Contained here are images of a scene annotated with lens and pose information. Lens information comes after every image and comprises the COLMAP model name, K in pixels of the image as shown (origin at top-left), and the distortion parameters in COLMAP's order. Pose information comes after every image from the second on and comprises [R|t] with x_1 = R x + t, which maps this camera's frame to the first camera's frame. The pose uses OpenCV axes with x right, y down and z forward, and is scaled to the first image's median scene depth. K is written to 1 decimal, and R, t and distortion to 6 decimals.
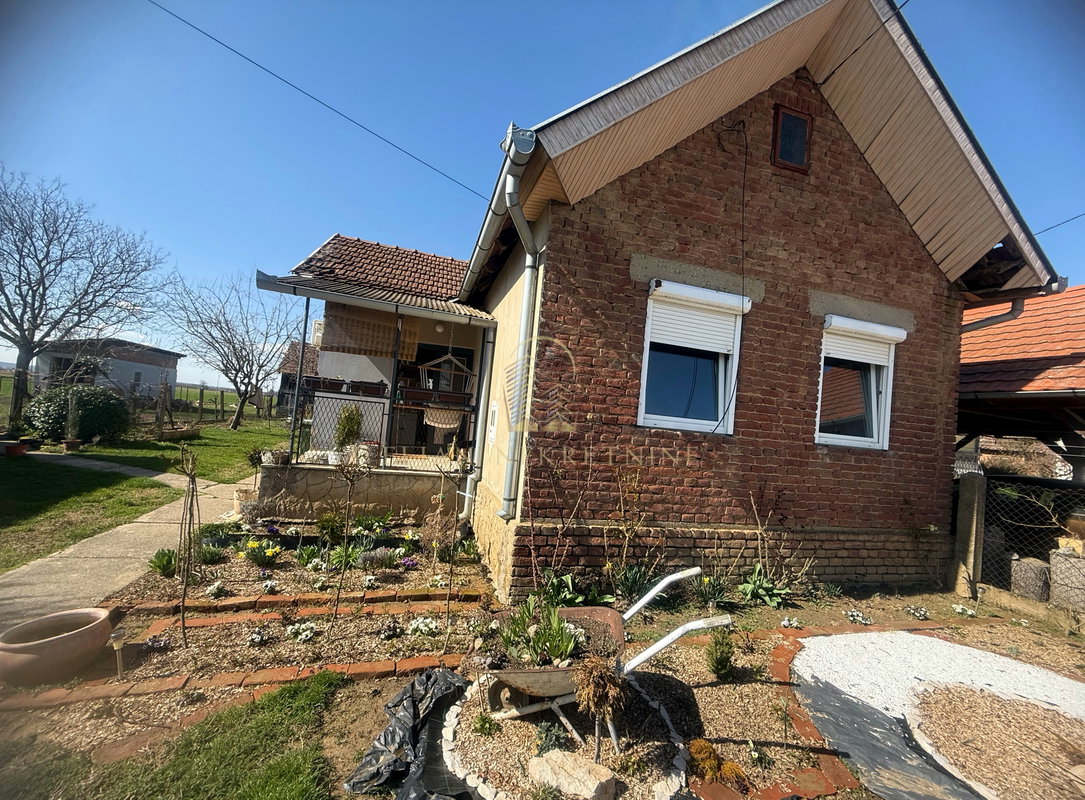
lens RADIAL K [[429.7, 0, 543.1], [0, 429.7, 407.1], [0, 0, 1]] dist [-0.000570, -0.000080]
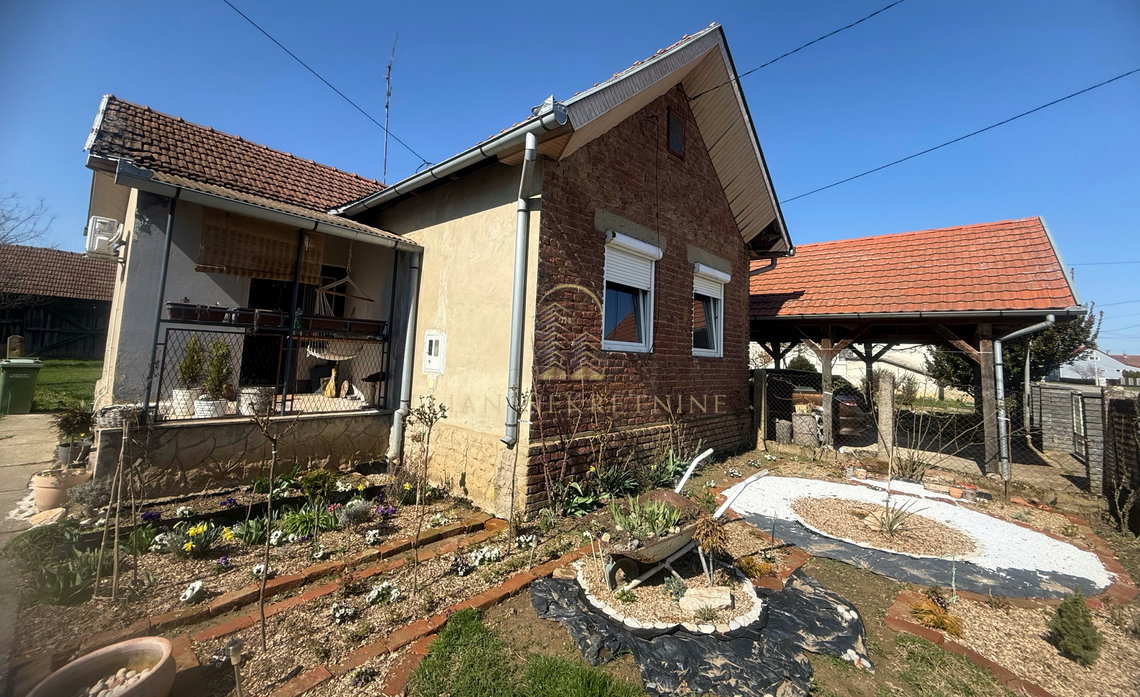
lens RADIAL K [[449.8, 0, 568.5], [0, 449.8, 311.6], [0, 0, 1]] dist [-0.001689, 0.000164]
pose [[0.857709, -0.006388, 0.514096, -0.446509], [0.018805, 0.999644, -0.018952, -0.037388], [-0.513792, 0.025923, 0.857523, -0.034637]]
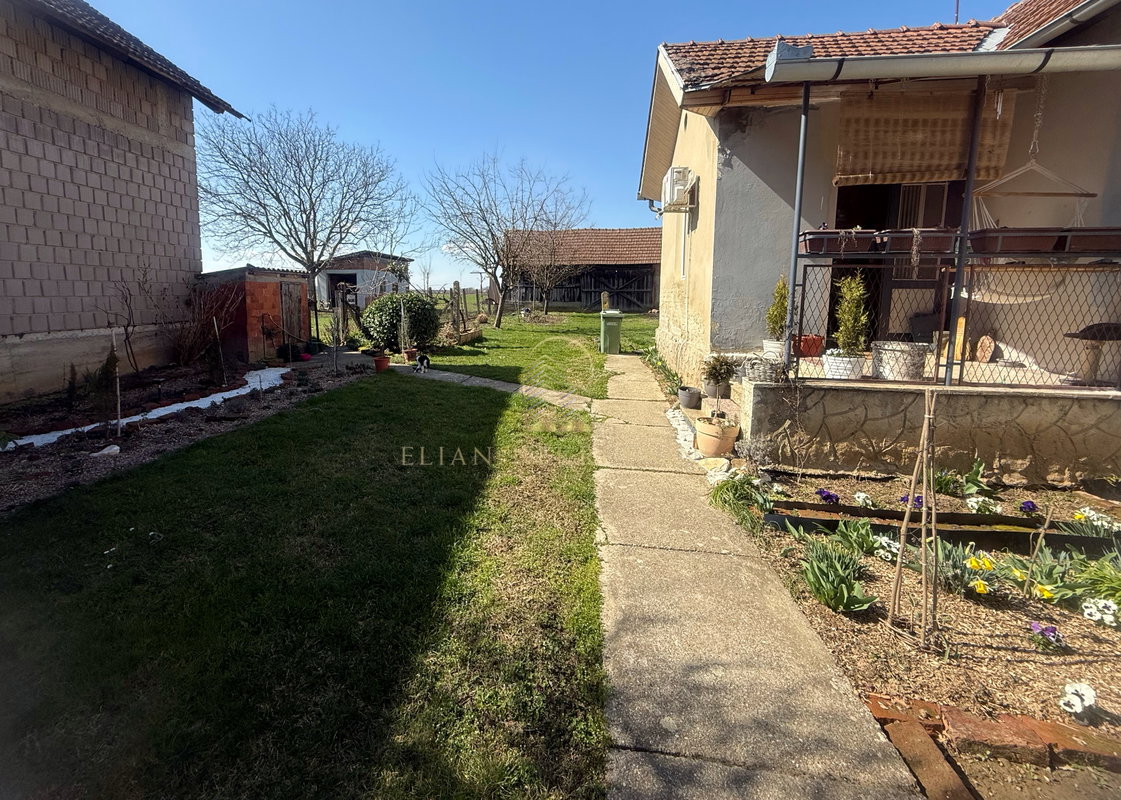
lens RADIAL K [[481.9, 0, 512.4], [0, 481.9, 343.6], [0, 0, 1]] dist [0.000520, 0.000083]
pose [[0.896435, -0.044572, -0.440928, -0.781832], [0.094559, 0.991255, 0.092043, -0.026508], [0.432970, -0.124205, 0.892810, 0.265473]]
